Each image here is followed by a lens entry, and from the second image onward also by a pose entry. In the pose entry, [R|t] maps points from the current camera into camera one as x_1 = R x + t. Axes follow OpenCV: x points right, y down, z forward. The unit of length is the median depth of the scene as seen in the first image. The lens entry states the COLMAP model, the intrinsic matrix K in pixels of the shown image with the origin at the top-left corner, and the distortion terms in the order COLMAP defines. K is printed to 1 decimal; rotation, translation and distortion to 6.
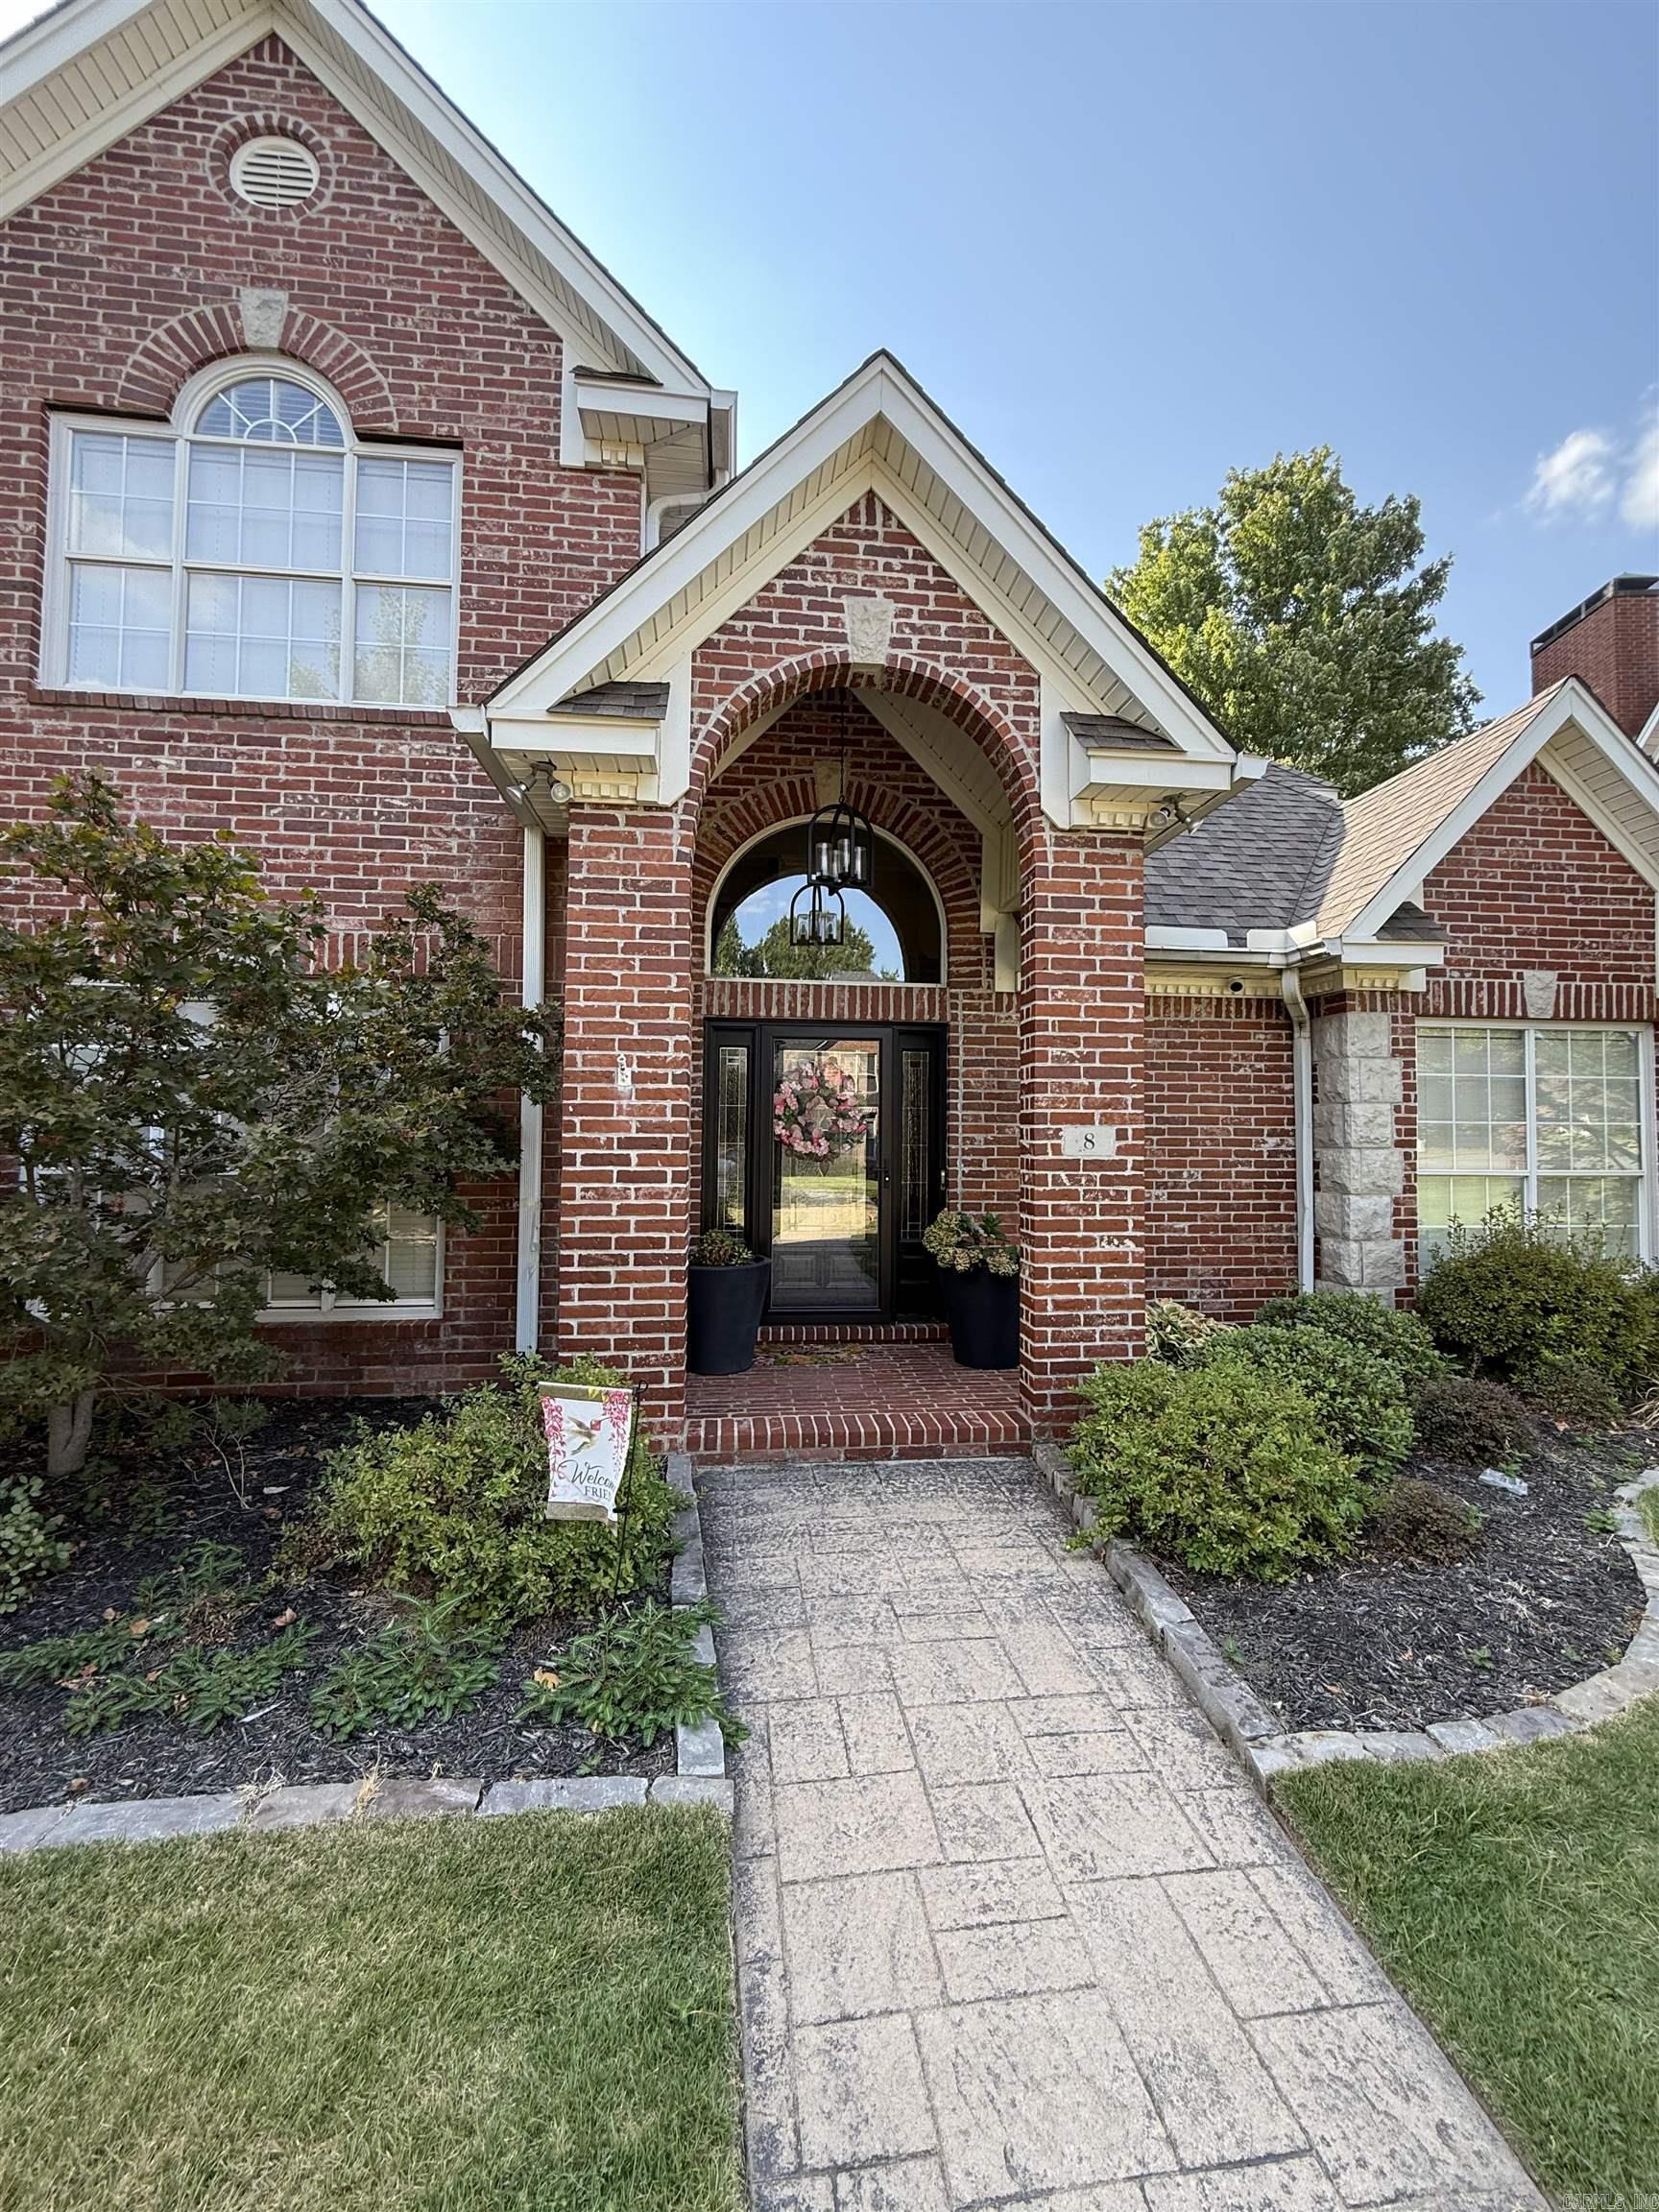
lens RADIAL K [[885.5, 0, 831.5], [0, 885.5, 1103.7], [0, 0, 1]] dist [0.000784, 0.000028]
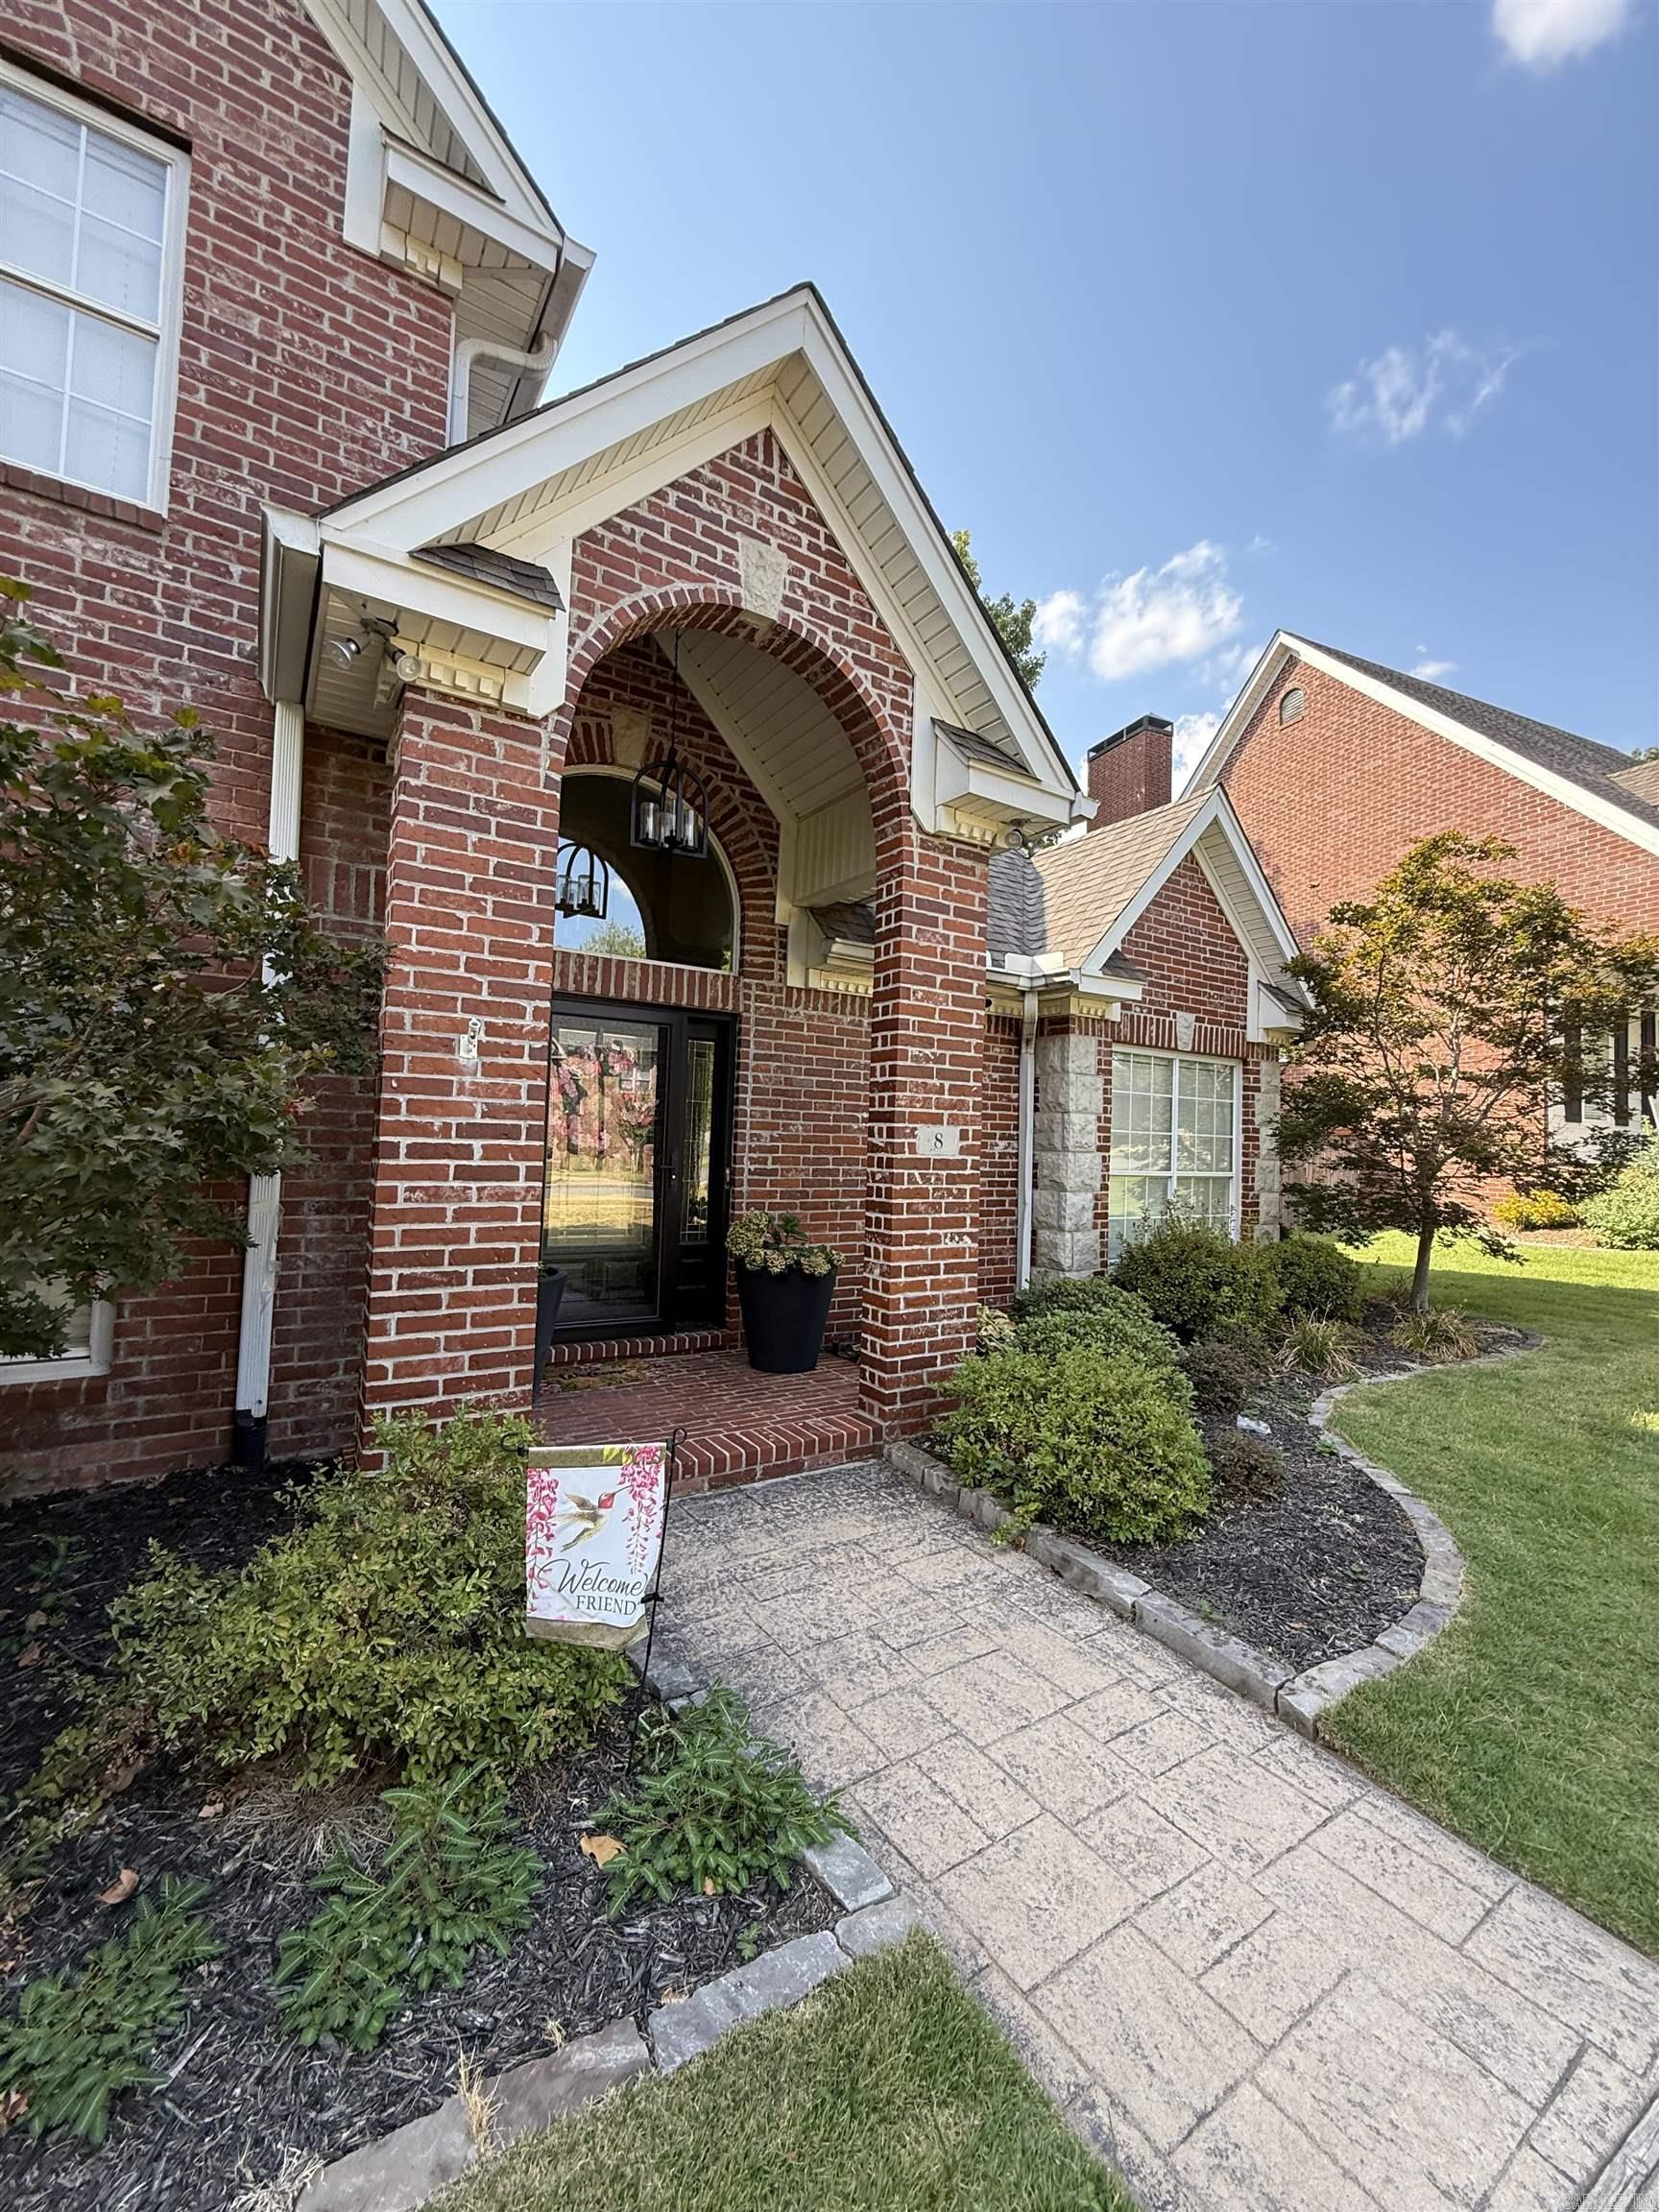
lens RADIAL K [[885.5, 0, 832.3], [0, 885.5, 1103.8], [0, 0, 1]] dist [0.000784, 0.000028]
pose [[0.893893, 0.040850, 0.446415, -0.280744], [-0.041993, 0.999091, -0.007337, 0.012270], [-0.446309, -0.012187, 0.894796, 0.140245]]
